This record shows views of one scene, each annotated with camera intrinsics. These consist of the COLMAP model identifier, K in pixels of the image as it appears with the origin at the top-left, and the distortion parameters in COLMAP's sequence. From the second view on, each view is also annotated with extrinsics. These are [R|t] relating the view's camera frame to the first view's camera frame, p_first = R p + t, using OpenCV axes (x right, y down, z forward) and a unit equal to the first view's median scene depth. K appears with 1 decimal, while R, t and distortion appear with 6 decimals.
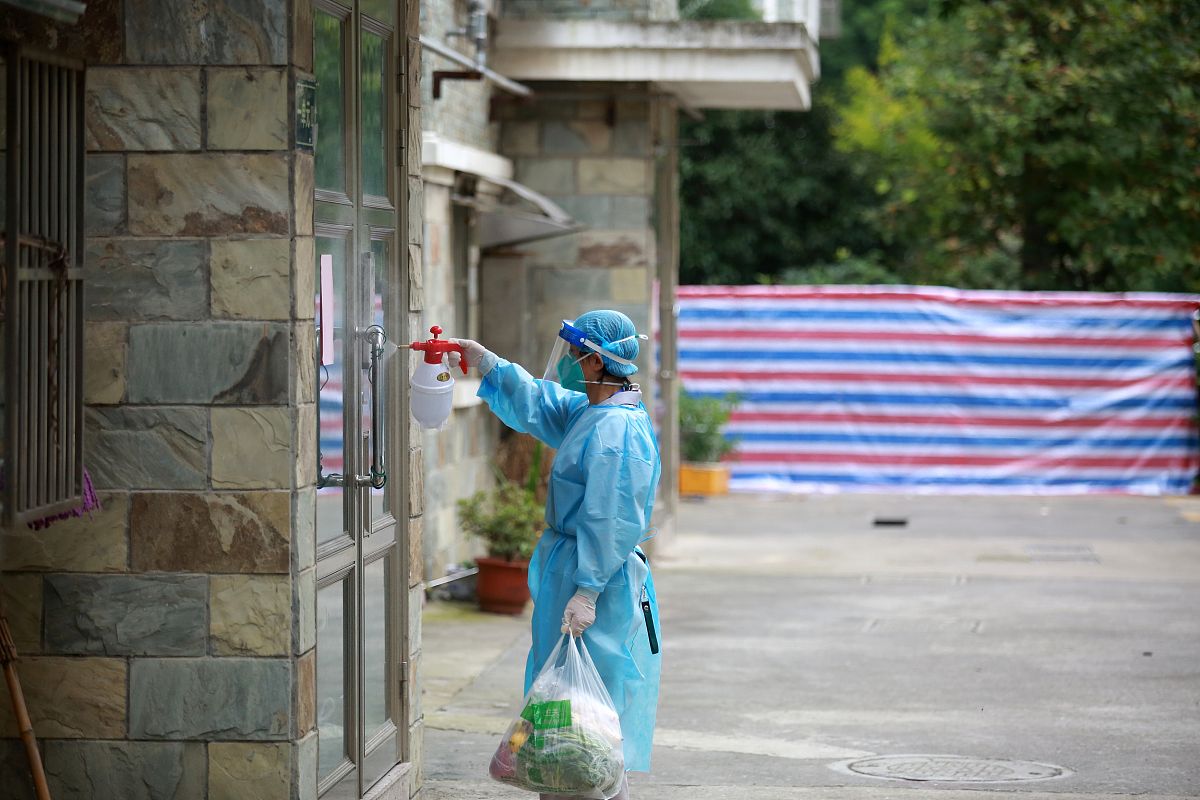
lens RADIAL K [[4578.0, 0, 602.3], [0, 4578.0, 375.7], [0, 0, 1]] dist [0.014220, 21.152794]
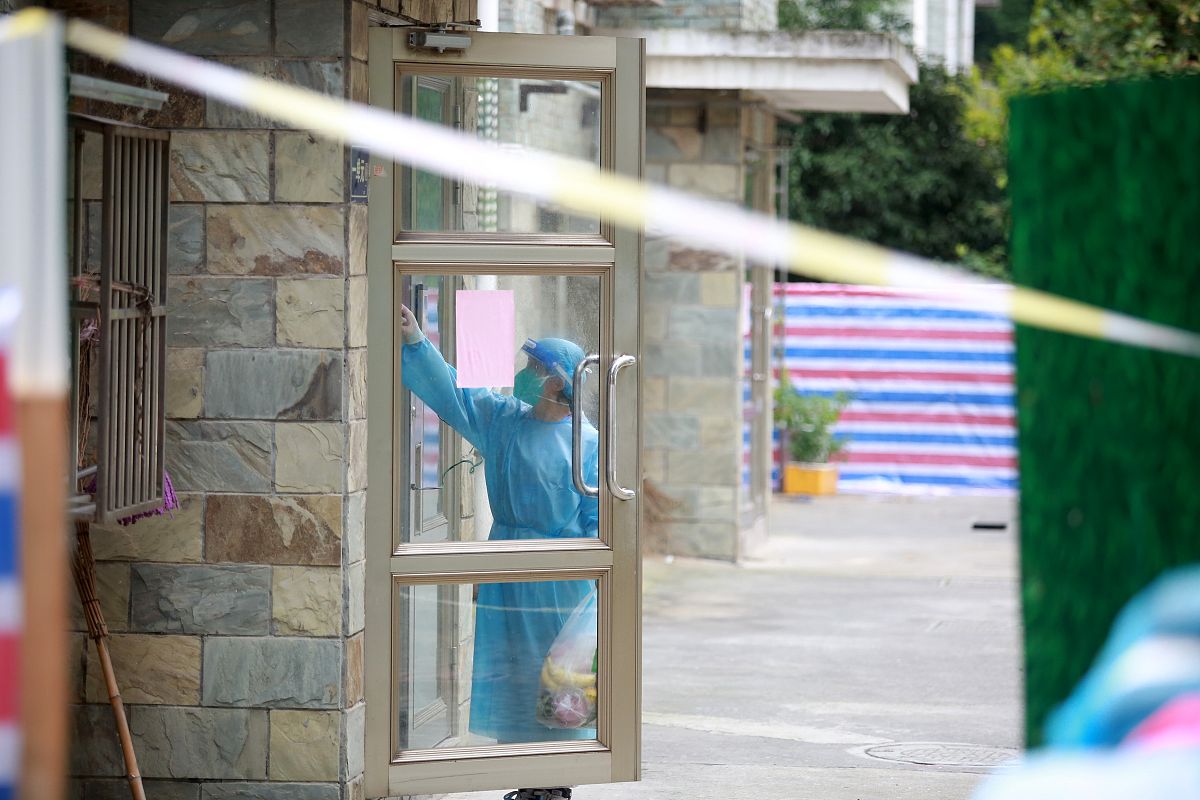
lens RADIAL K [[5445.6, 0, 600.0], [0, 5445.6, 400.0], [0, 0, 1]] dist [0.046814, 73.965415]
pose [[0.999071, 0.013558, -0.040906, 0.053215], [-0.013109, 0.999851, 0.011213, -0.015277], [0.041052, -0.010666, 0.999100, -0.377872]]
